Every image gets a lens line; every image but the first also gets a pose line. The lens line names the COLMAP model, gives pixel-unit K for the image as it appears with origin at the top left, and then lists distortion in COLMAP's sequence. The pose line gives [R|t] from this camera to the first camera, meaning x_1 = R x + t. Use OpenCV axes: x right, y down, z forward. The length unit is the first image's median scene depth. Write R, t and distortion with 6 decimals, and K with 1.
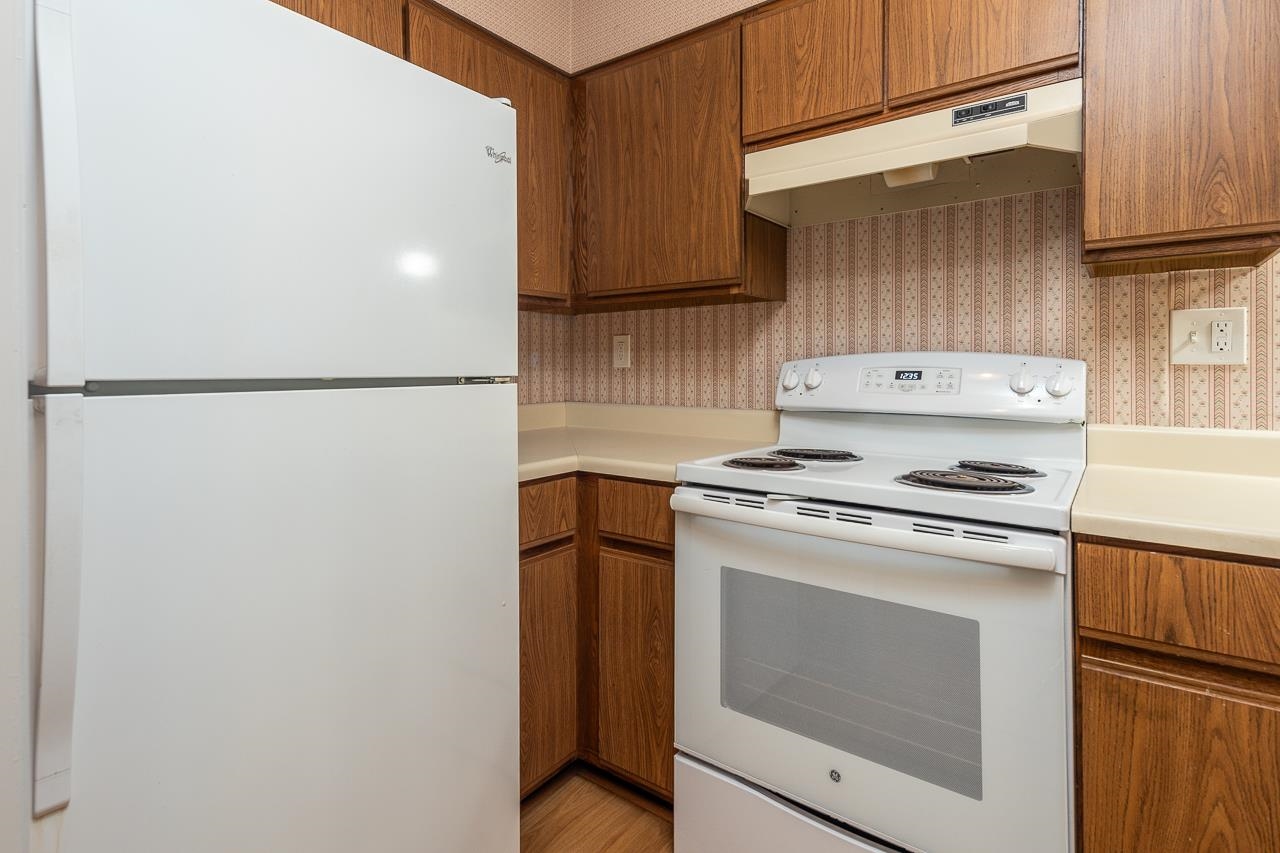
lens RADIAL K [[627.1, 0, 651.2], [0, 627.1, 372.5], [0, 0, 1]] dist [0.025128, -0.014509]
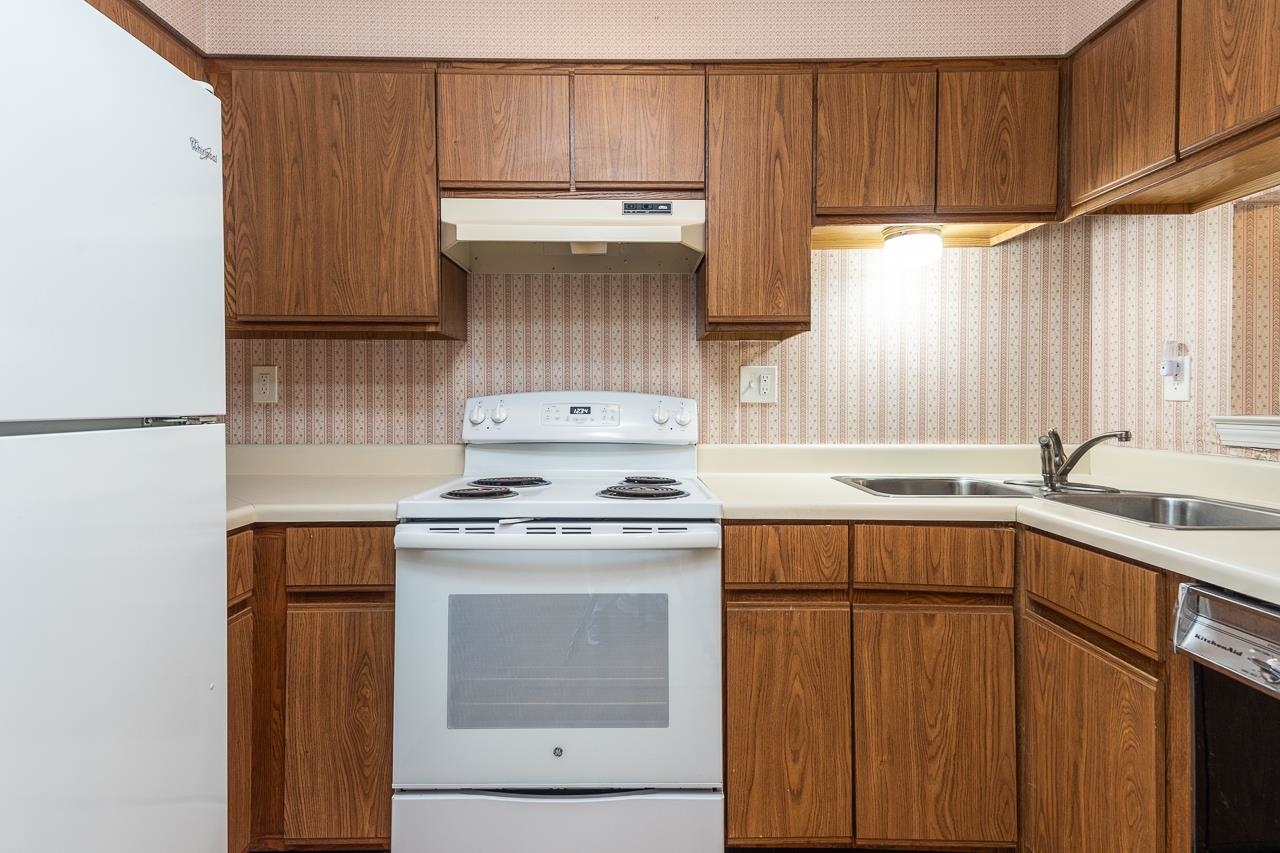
lens RADIAL K [[607.8, 0, 636.8], [0, 607.8, 405.8], [0, 0, 1]] dist [0.028524, -0.021655]
pose [[0.796522, -0.001491, 0.604608, -0.231200], [0.001219, 0.999999, 0.000861, -0.005732], [-0.604609, 0.000051, 0.796523, 0.004655]]
